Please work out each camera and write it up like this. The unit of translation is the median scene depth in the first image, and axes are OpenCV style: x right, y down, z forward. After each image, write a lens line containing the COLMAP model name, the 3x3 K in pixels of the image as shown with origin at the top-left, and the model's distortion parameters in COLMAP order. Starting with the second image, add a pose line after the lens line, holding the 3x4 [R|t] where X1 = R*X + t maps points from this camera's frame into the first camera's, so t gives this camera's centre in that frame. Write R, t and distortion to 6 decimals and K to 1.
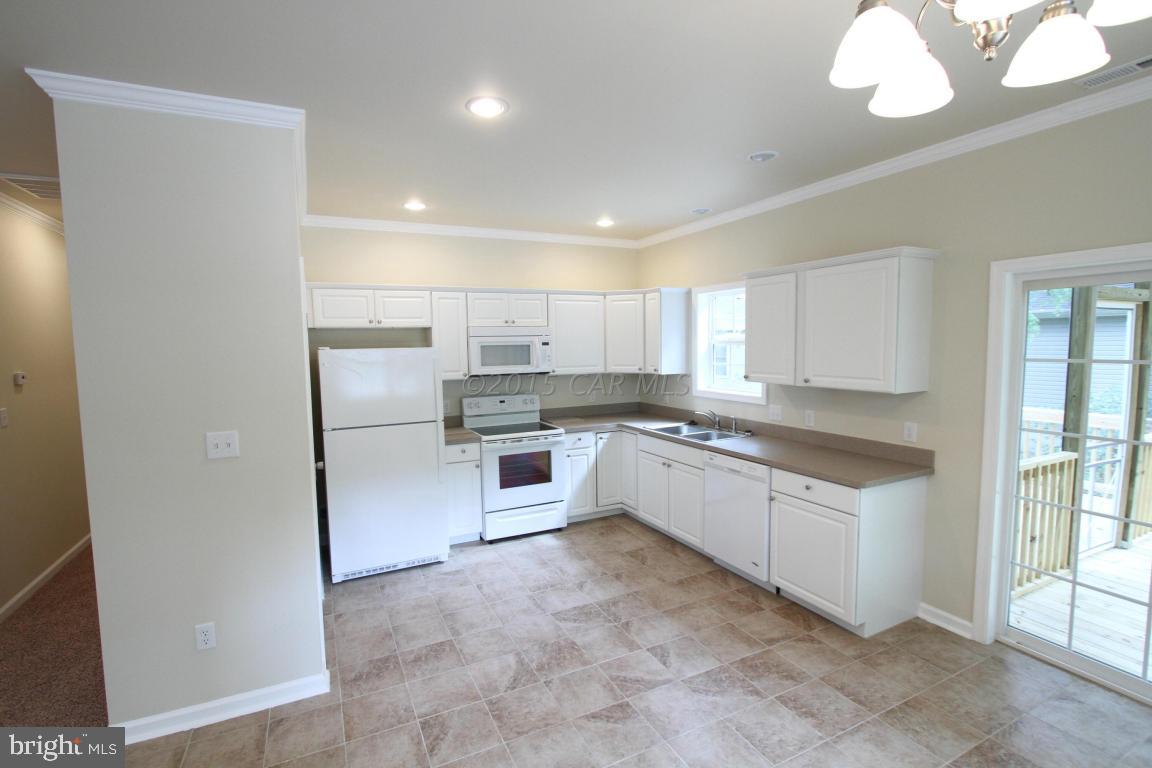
lens RADIAL K [[528.5, 0, 568.7], [0, 528.5, 389.2], [0, 0, 1]] dist [-0.012928, 0.000742]
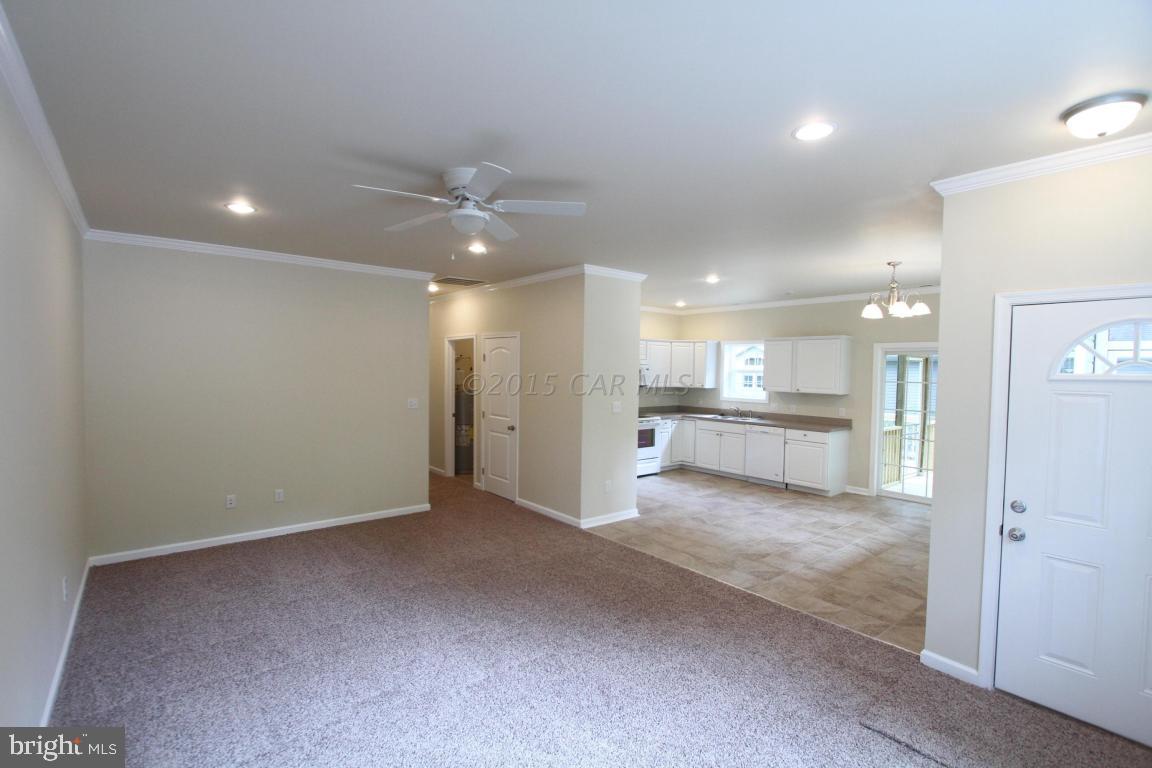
lens RADIAL K [[528.5, 0, 568.7], [0, 528.5, 389.2], [0, 0, 1]] dist [-0.012928, 0.000742]
pose [[0.974647, 0.020794, 0.222778, -1.008680], [-0.009927, 0.998710, -0.049791, 0.104159], [-0.223526, 0.046317, 0.973597, -0.964937]]
